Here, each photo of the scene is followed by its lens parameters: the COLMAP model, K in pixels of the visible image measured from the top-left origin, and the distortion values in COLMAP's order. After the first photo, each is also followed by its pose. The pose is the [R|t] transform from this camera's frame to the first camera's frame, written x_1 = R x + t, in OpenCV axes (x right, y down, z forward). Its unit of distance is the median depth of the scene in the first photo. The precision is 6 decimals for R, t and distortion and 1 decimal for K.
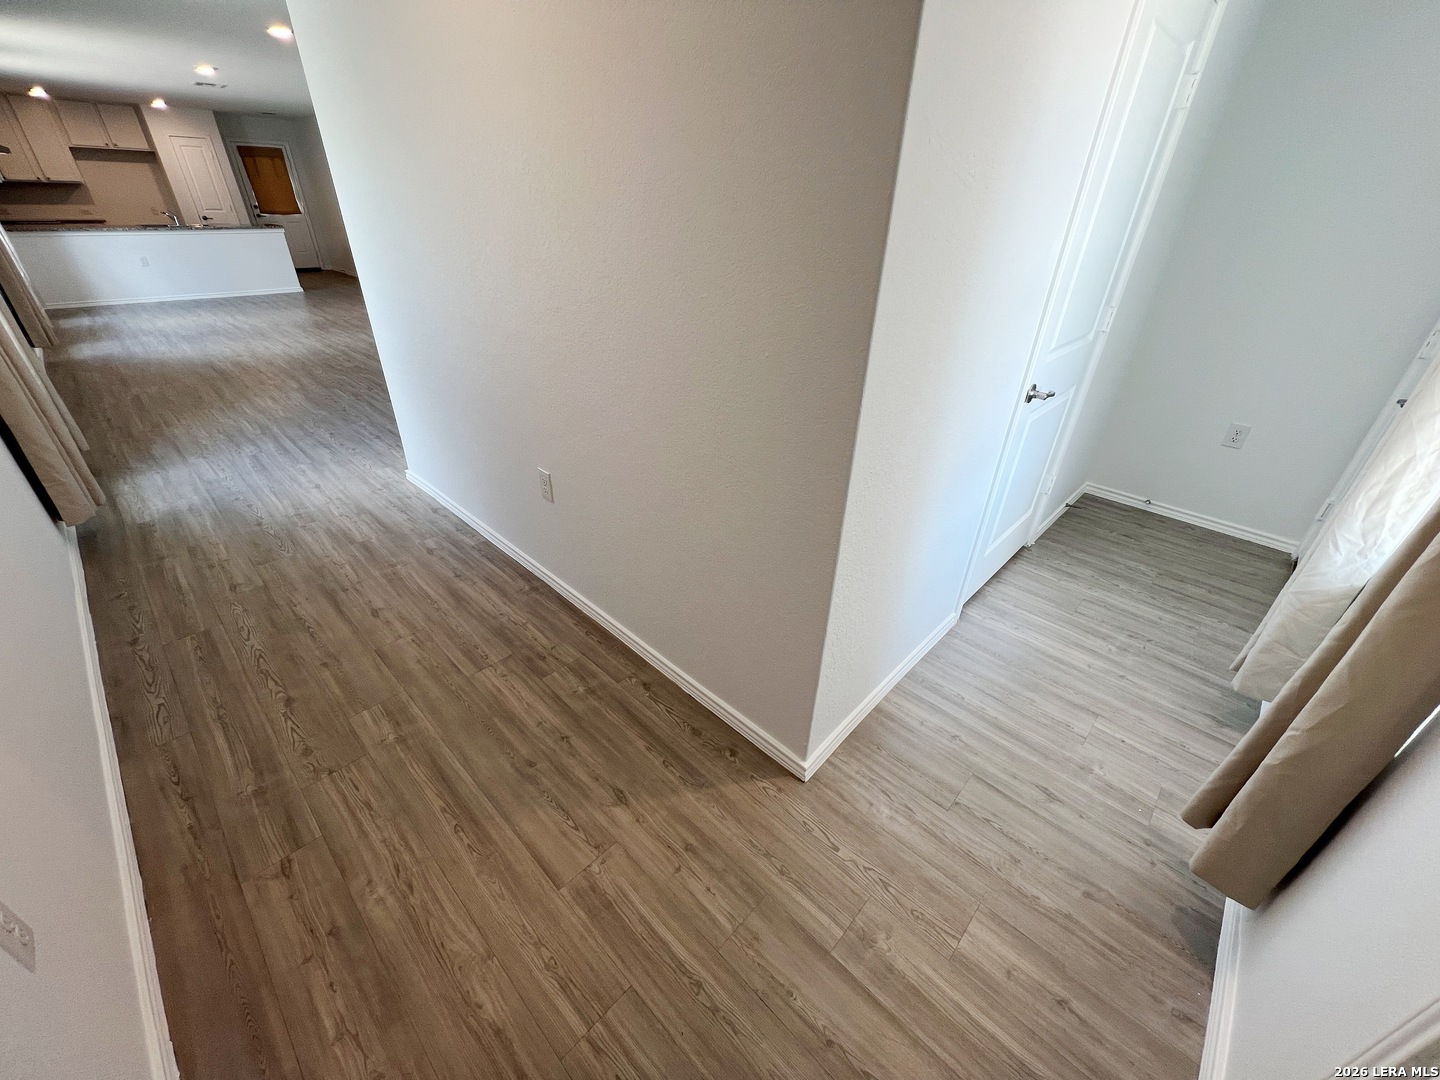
lens RADIAL K [[575.3, 0, 721.7], [0, 575.3, 541.6], [0, 0, 1]] dist [-0.001202, -0.000685]
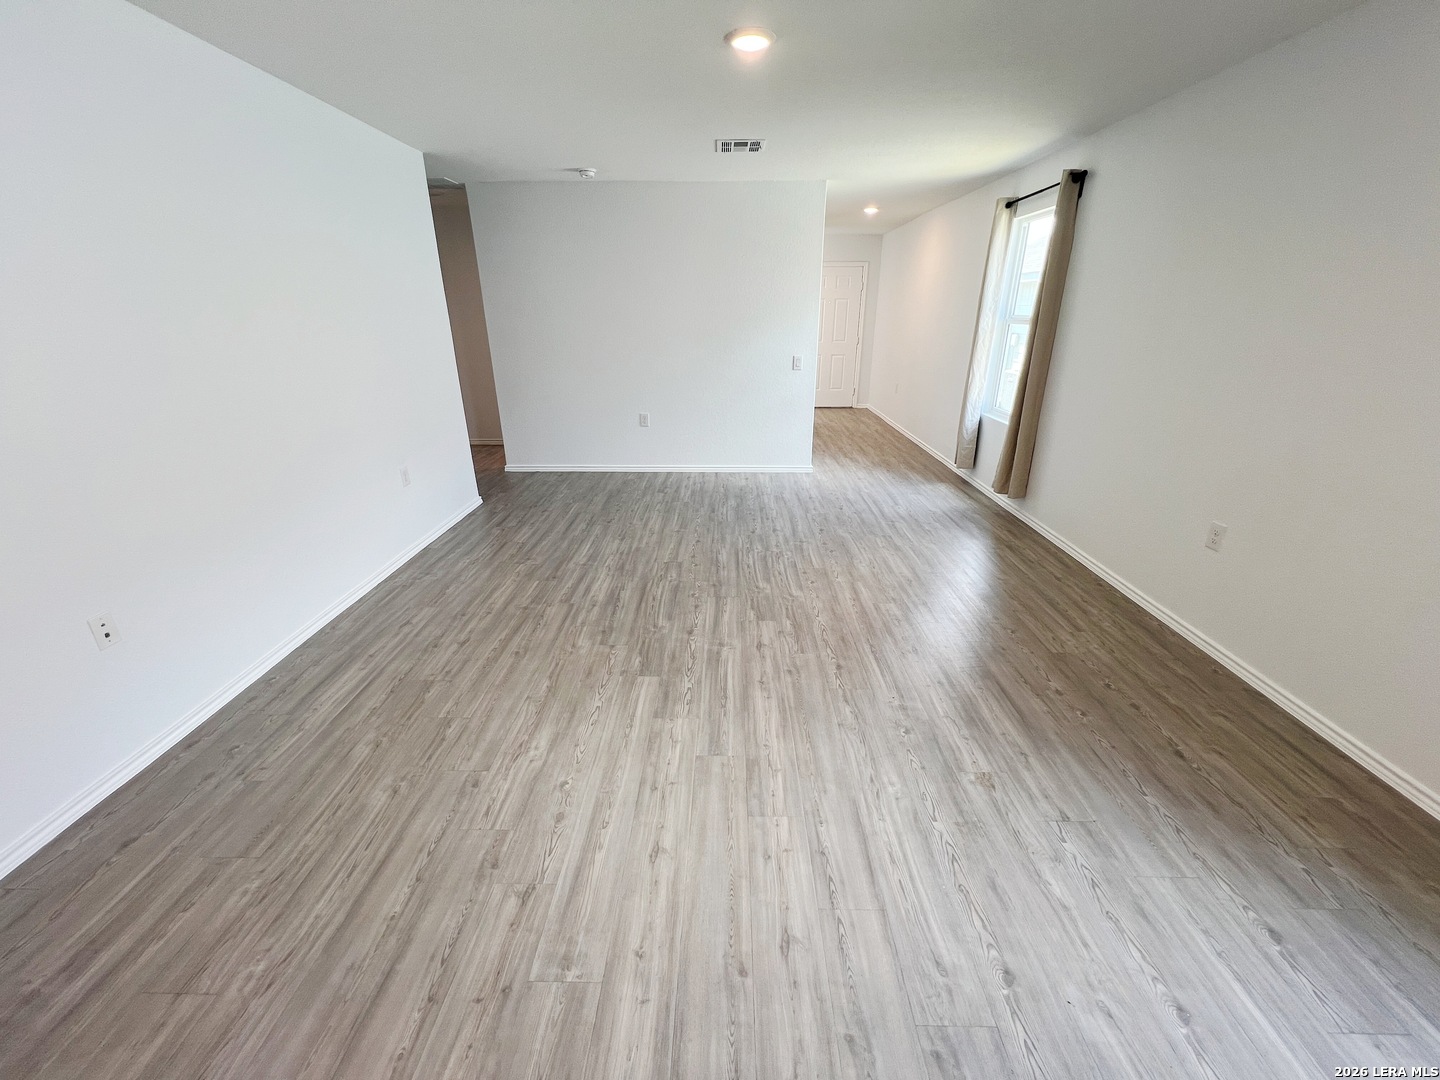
lens RADIAL K [[575.3, 0, 721.7], [0, 575.3, 541.6], [0, 0, 1]] dist [-0.001202, -0.000685]
pose [[-0.680009, -0.300509, 0.668791, -0.647746], [0.360468, 0.657280, 0.661851, -0.492178], [-0.638475, 0.691142, -0.338633, 0.787897]]
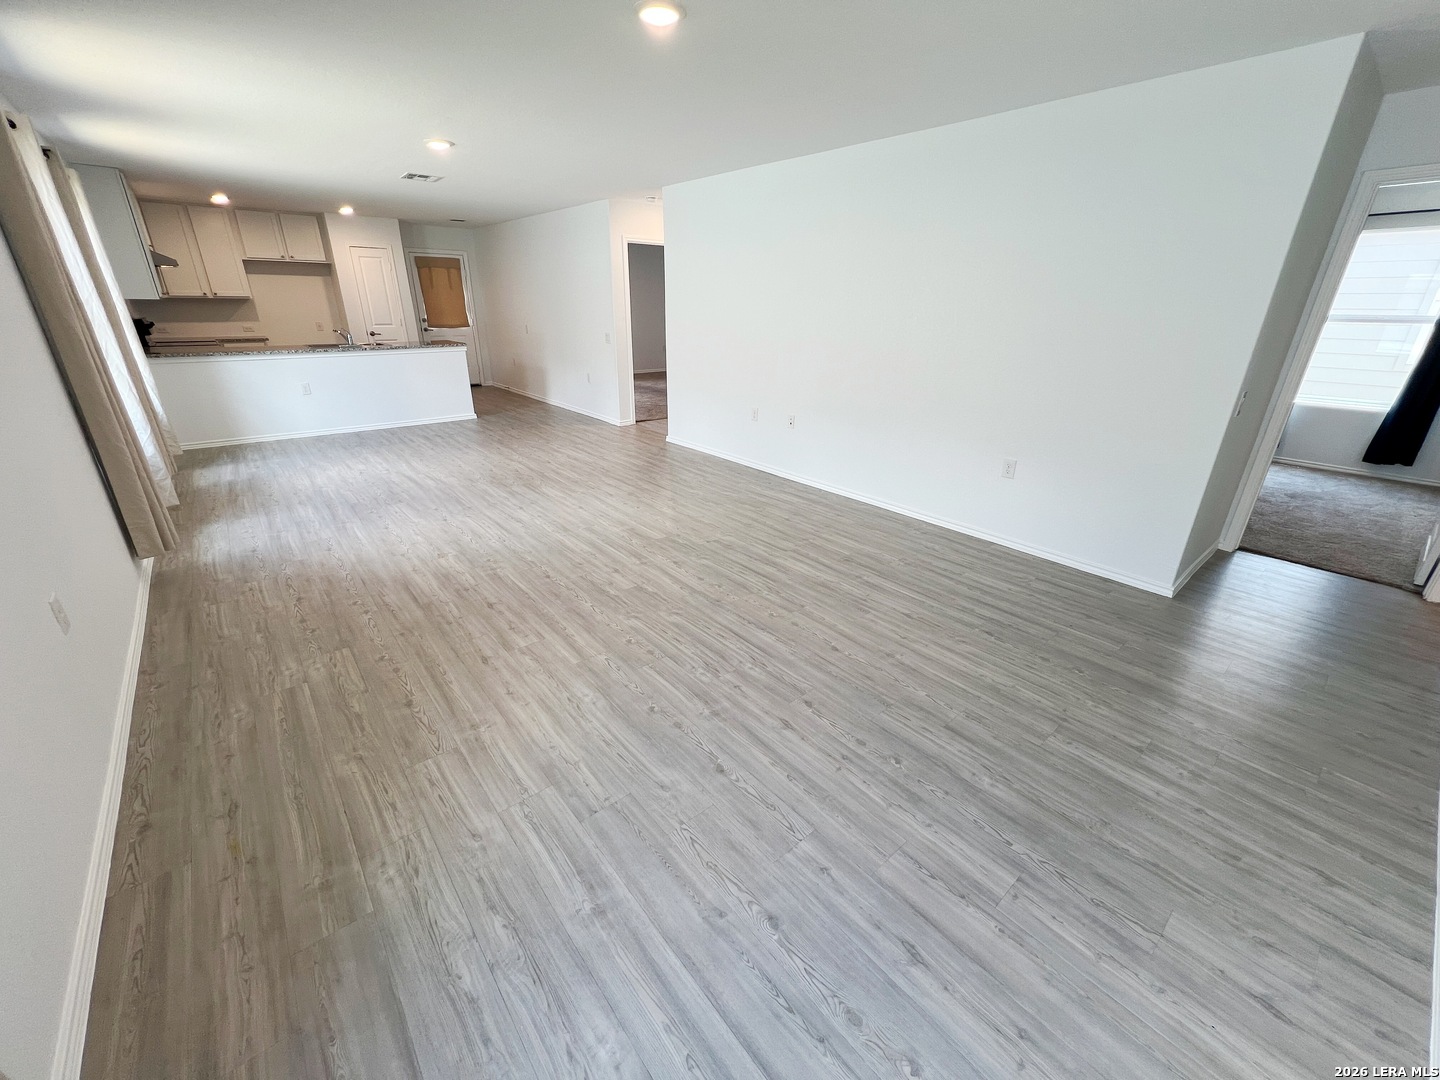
lens RADIAL K [[575.3, 0, 721.7], [0, 575.3, 541.6], [0, 0, 1]] dist [-0.001202, -0.000685]
pose [[0.994173, 0.026997, -0.104362, -0.337052], [-0.041666, 0.989127, -0.141038, -0.186076], [0.099419, 0.144565, 0.984488, 0.296380]]
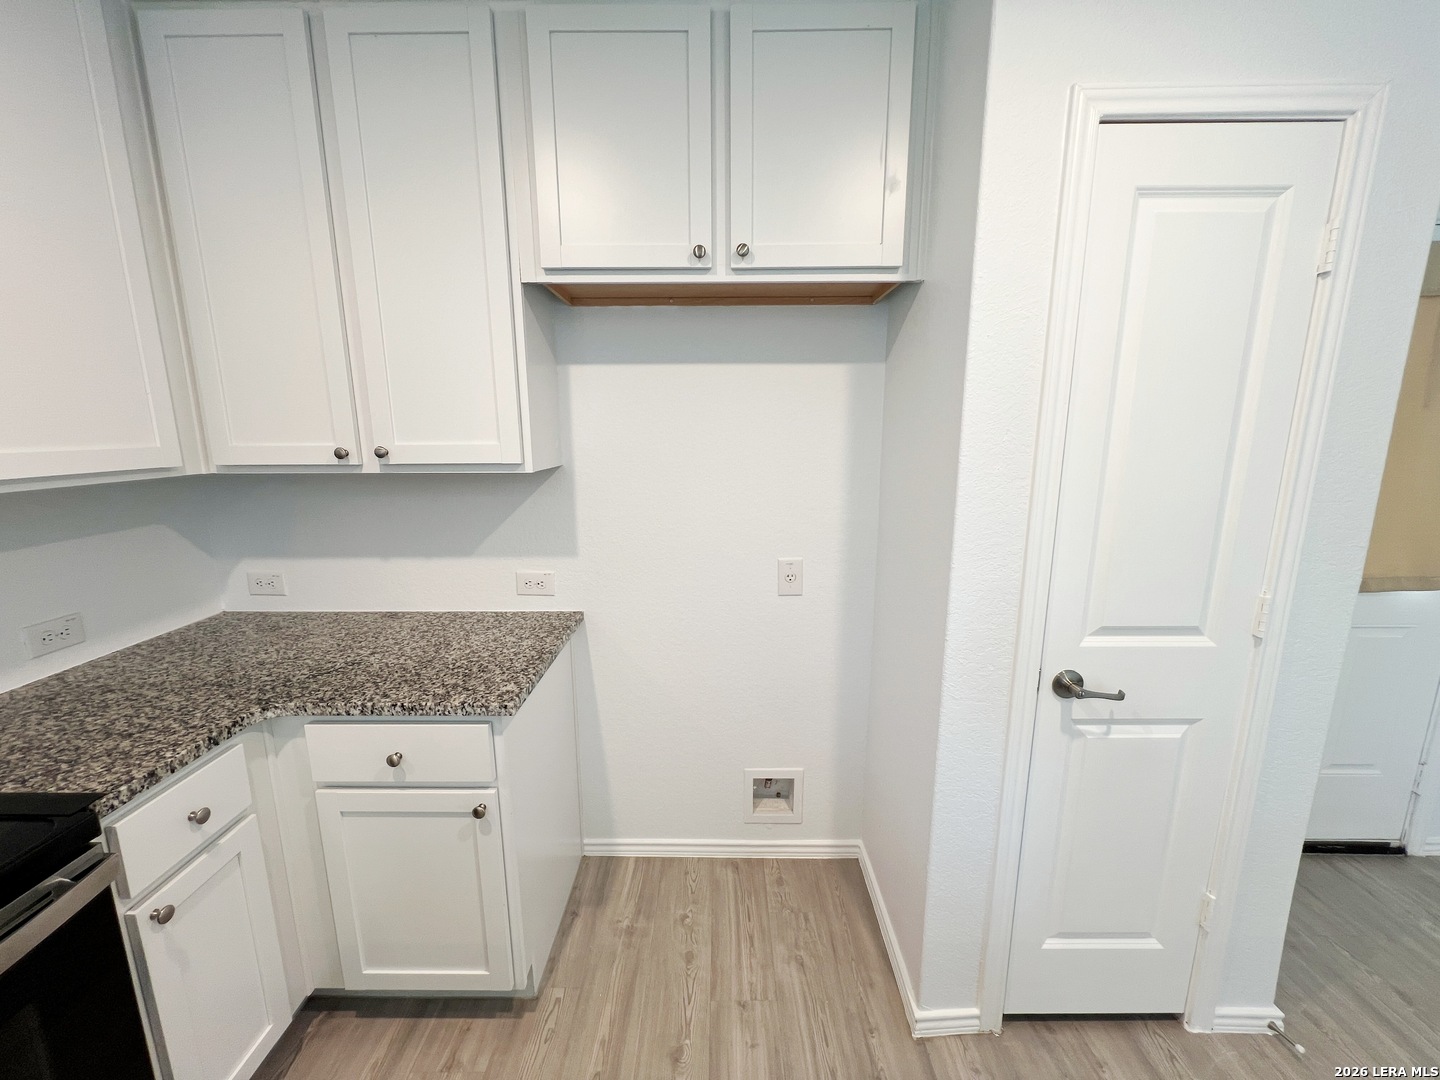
lens RADIAL K [[575.3, 0, 721.7], [0, 575.3, 541.6], [0, 0, 1]] dist [-0.001202, -0.000685]
pose [[0.682625, 0.107961, -0.722750, -1.022298], [-0.352437, 0.915040, -0.196187, -0.639420], [0.640165, 0.388646, 0.662679, 1.004723]]
